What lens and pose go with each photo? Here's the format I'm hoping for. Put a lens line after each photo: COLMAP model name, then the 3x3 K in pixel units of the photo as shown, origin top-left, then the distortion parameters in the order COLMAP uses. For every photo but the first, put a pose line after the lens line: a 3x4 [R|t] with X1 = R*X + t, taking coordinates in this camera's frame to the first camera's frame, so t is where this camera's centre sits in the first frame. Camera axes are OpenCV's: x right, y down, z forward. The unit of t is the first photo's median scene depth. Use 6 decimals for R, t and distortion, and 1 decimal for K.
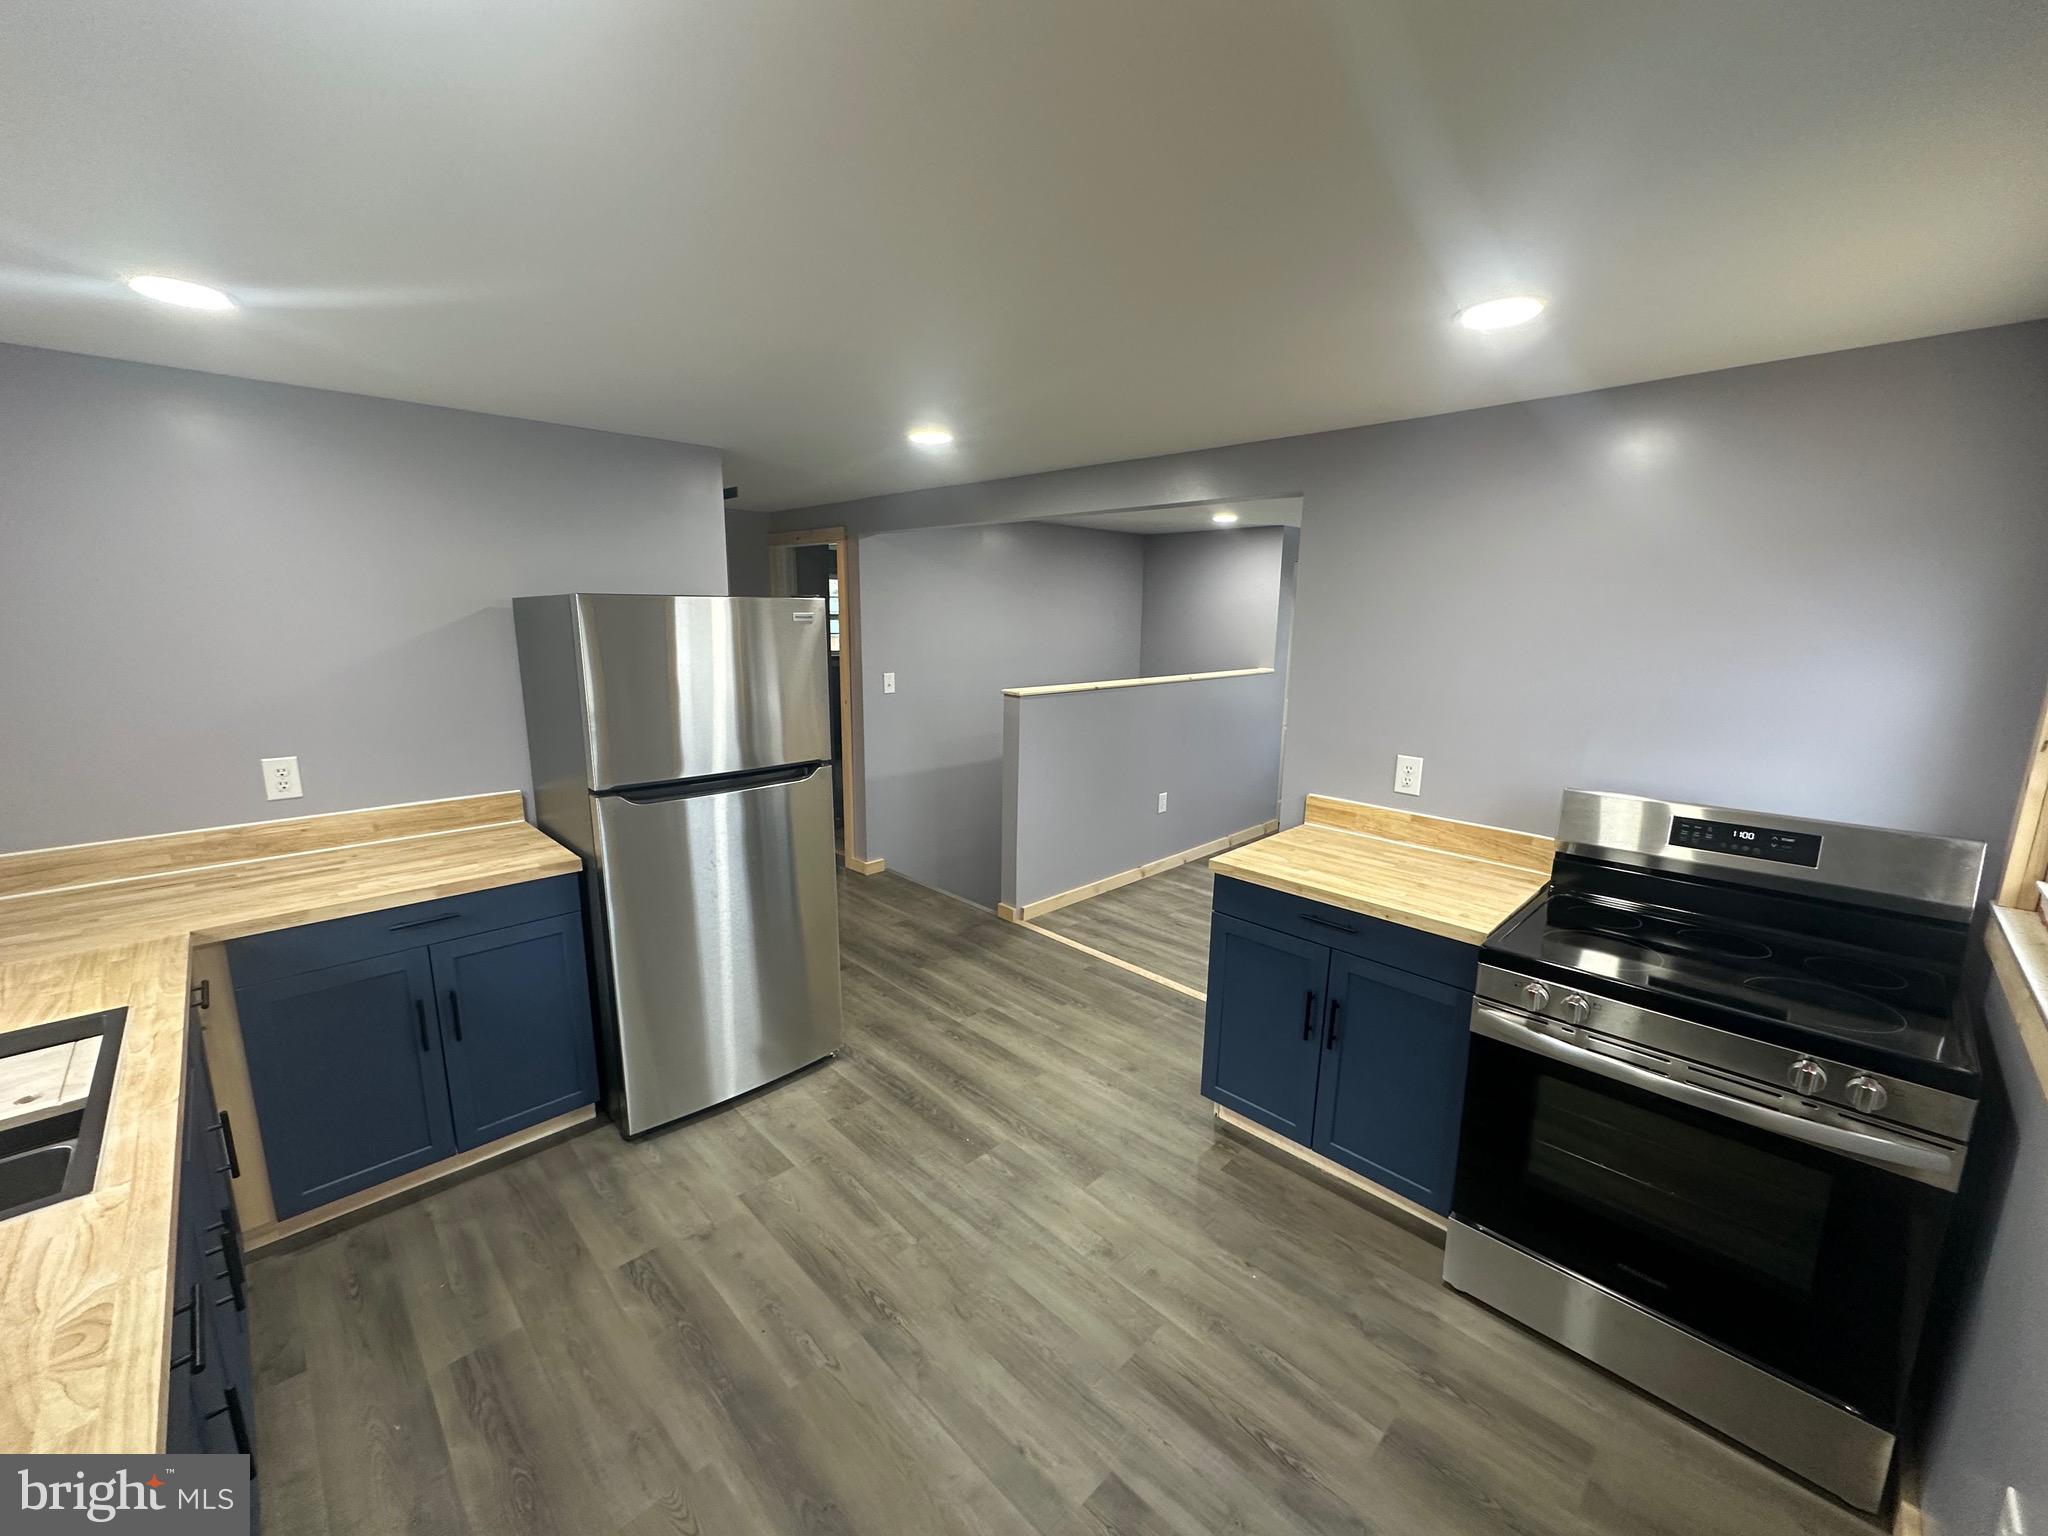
lens RADIAL K [[810.5, 0, 1025.8], [0, 810.5, 768.1], [0, 0, 1]] dist [-0.002428, -0.000323]
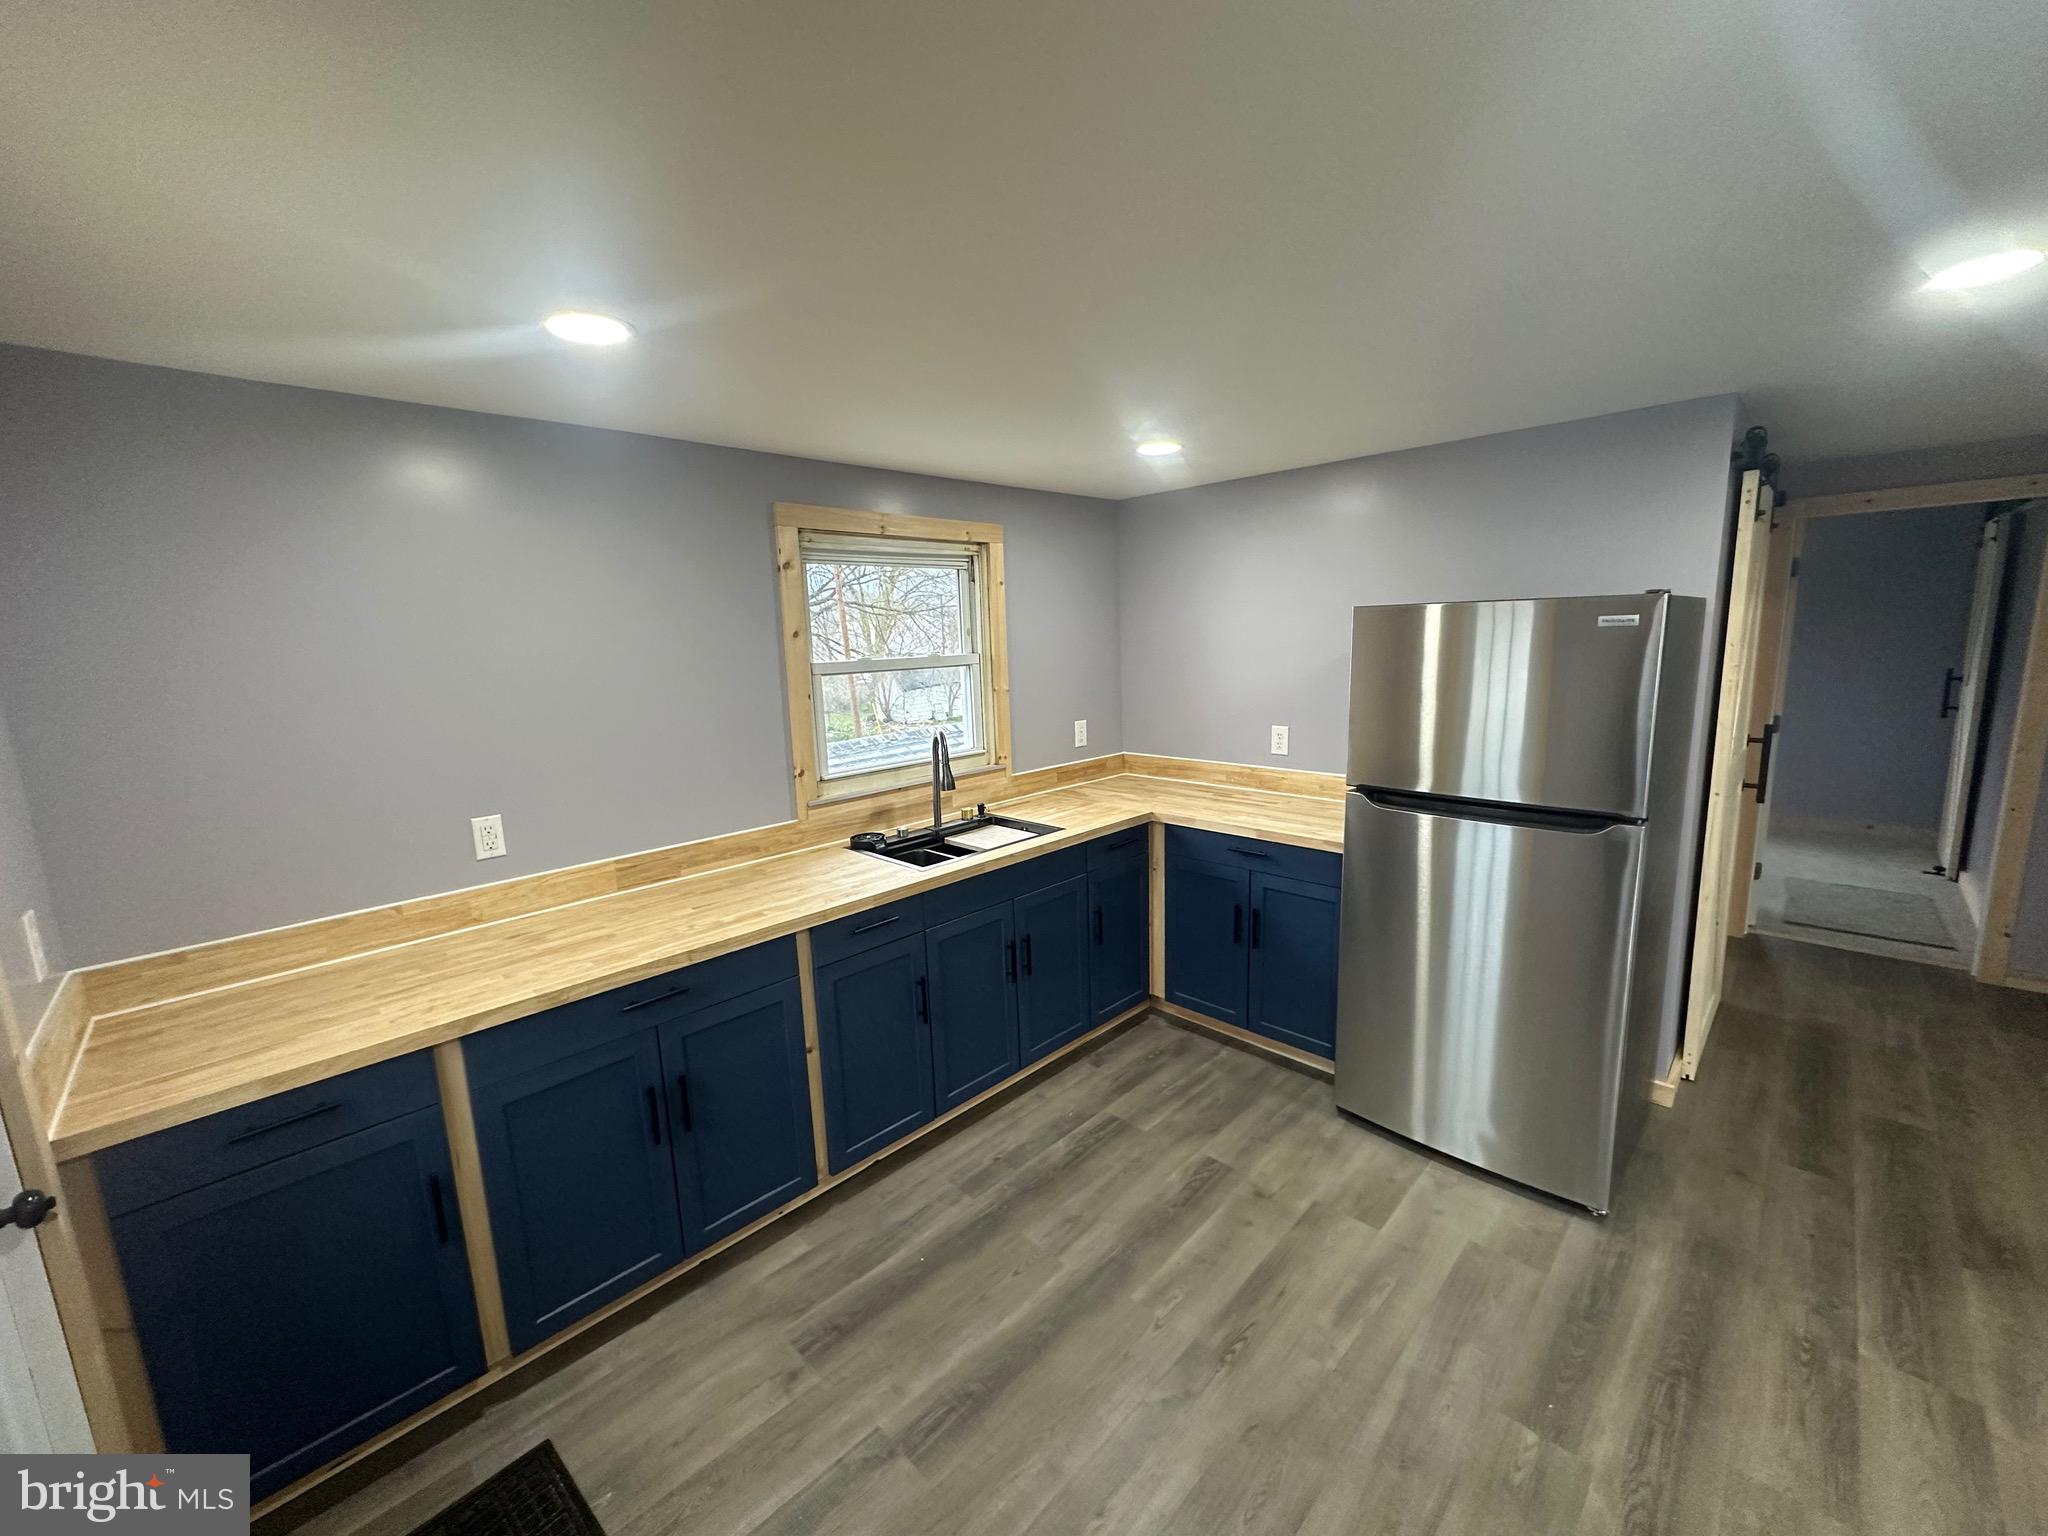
lens RADIAL K [[810.5, 0, 1025.8], [0, 810.5, 768.1], [0, 0, 1]] dist [-0.002428, -0.000323]
pose [[0.004898, 0.156583, -0.987653, 0.555190], [-0.156503, 0.975614, 0.153898, -0.095721], [0.987665, 0.153817, 0.029285, 0.531384]]
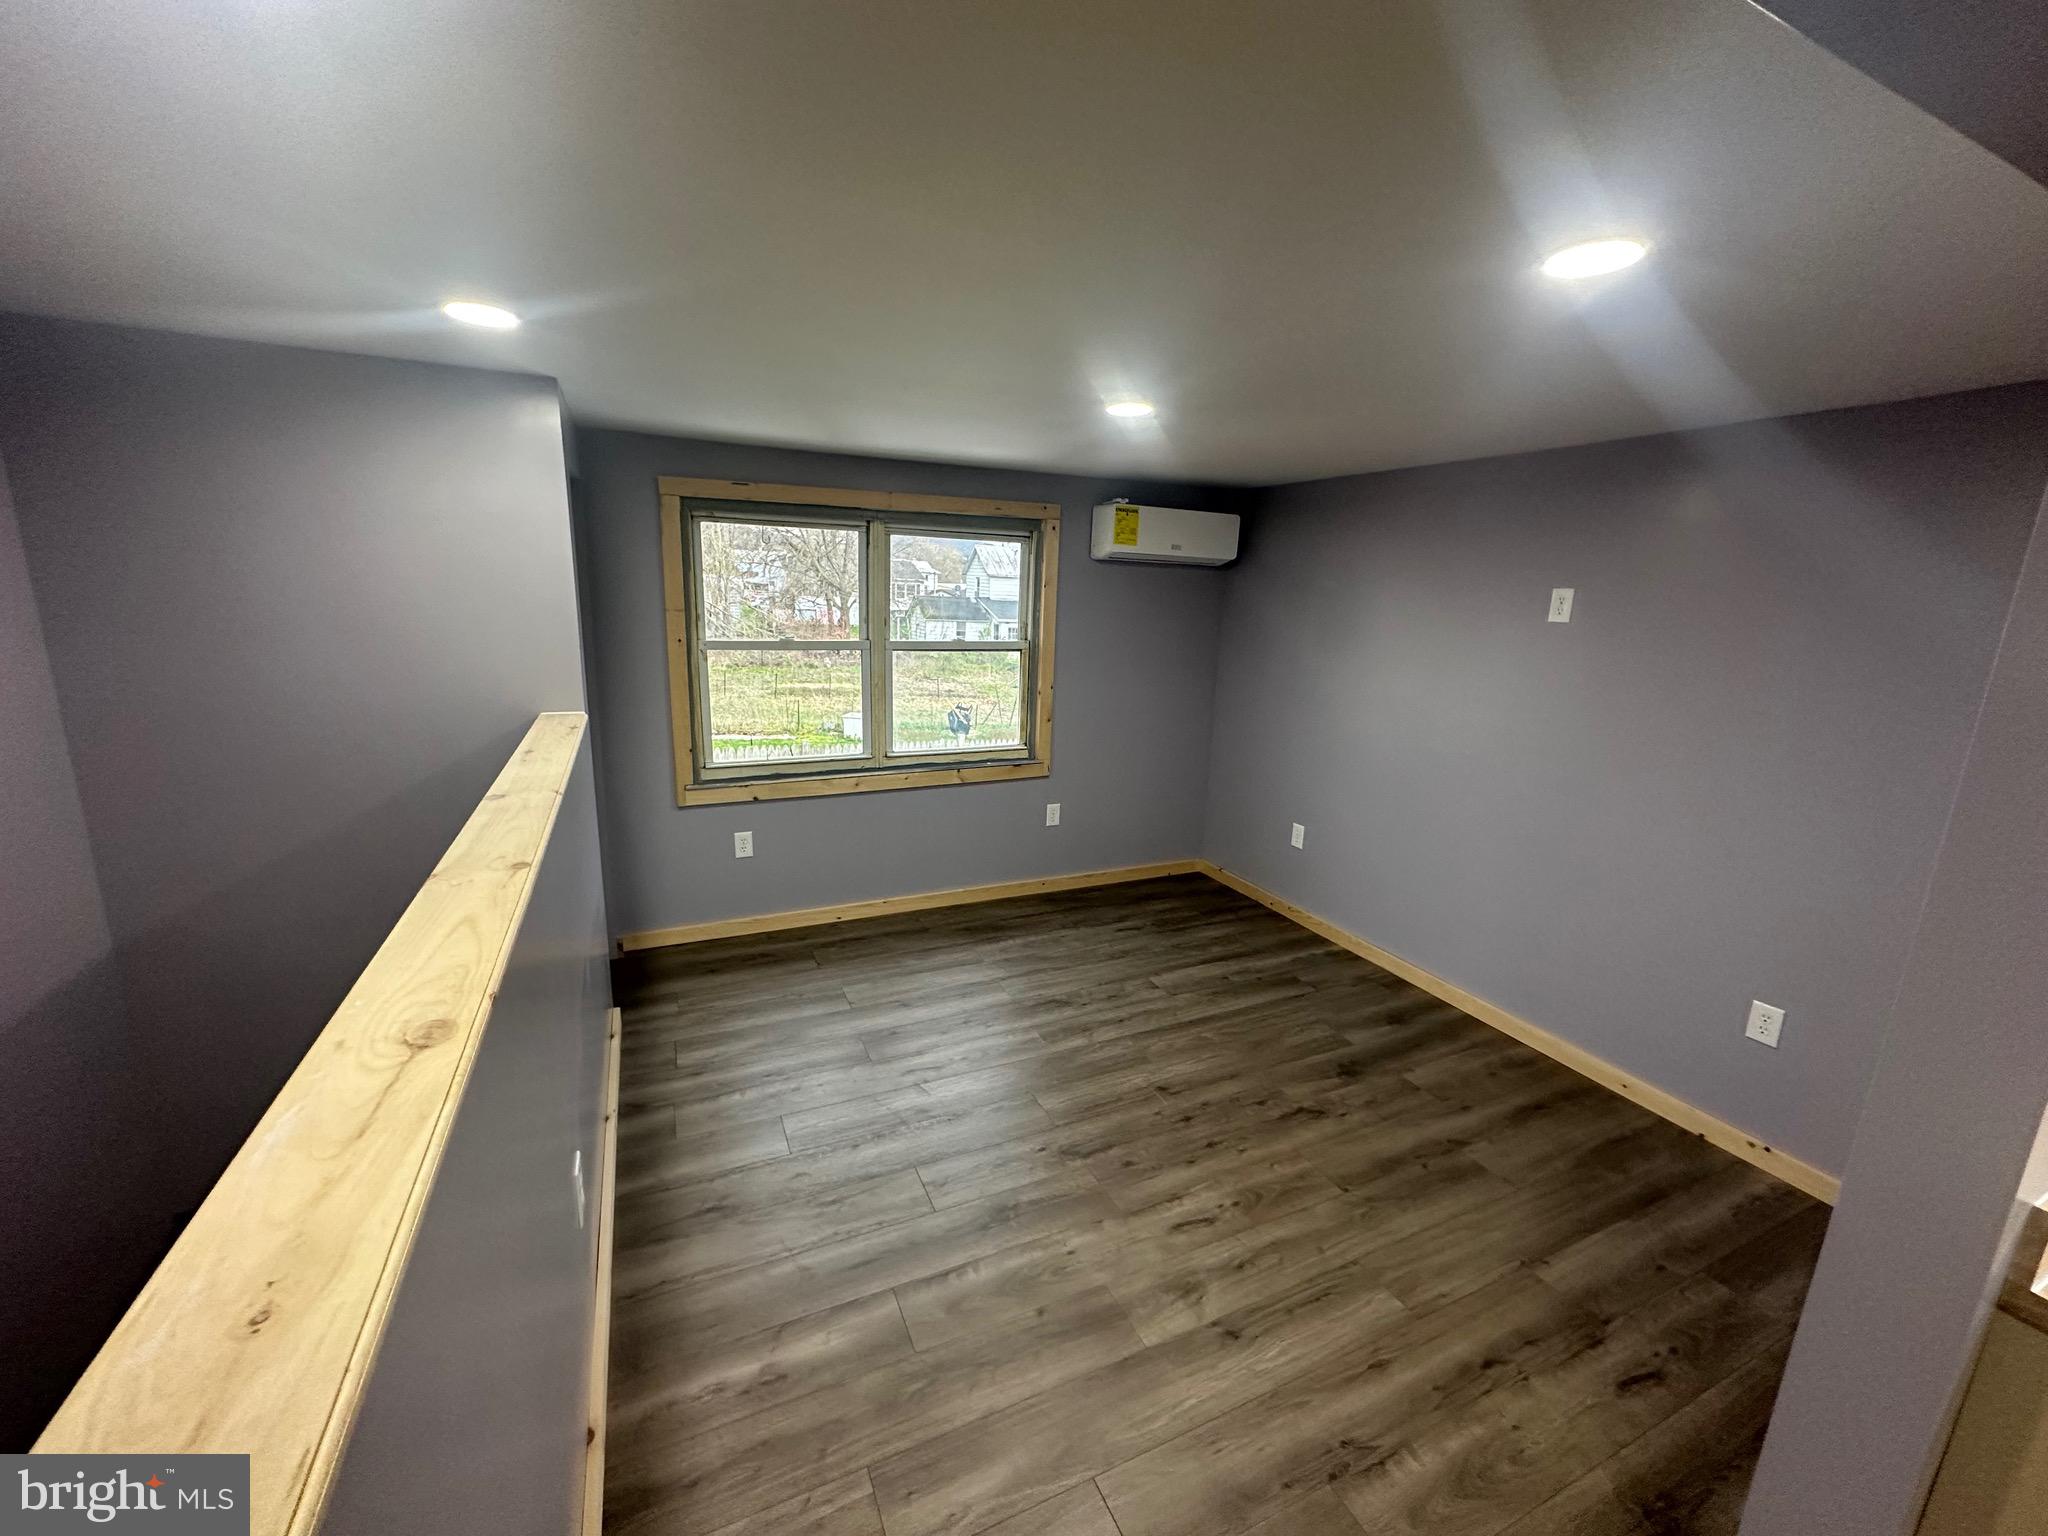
lens RADIAL K [[810.5, 0, 1025.8], [0, 810.5, 768.1], [0, 0, 1]] dist [-0.002428, -0.000323]
pose [[0.342992, -0.204845, 0.916731, -0.071804], [0.153745, 0.975014, 0.160346, -0.323647], [-0.926671, 0.085946, 0.365916, 1.568733]]
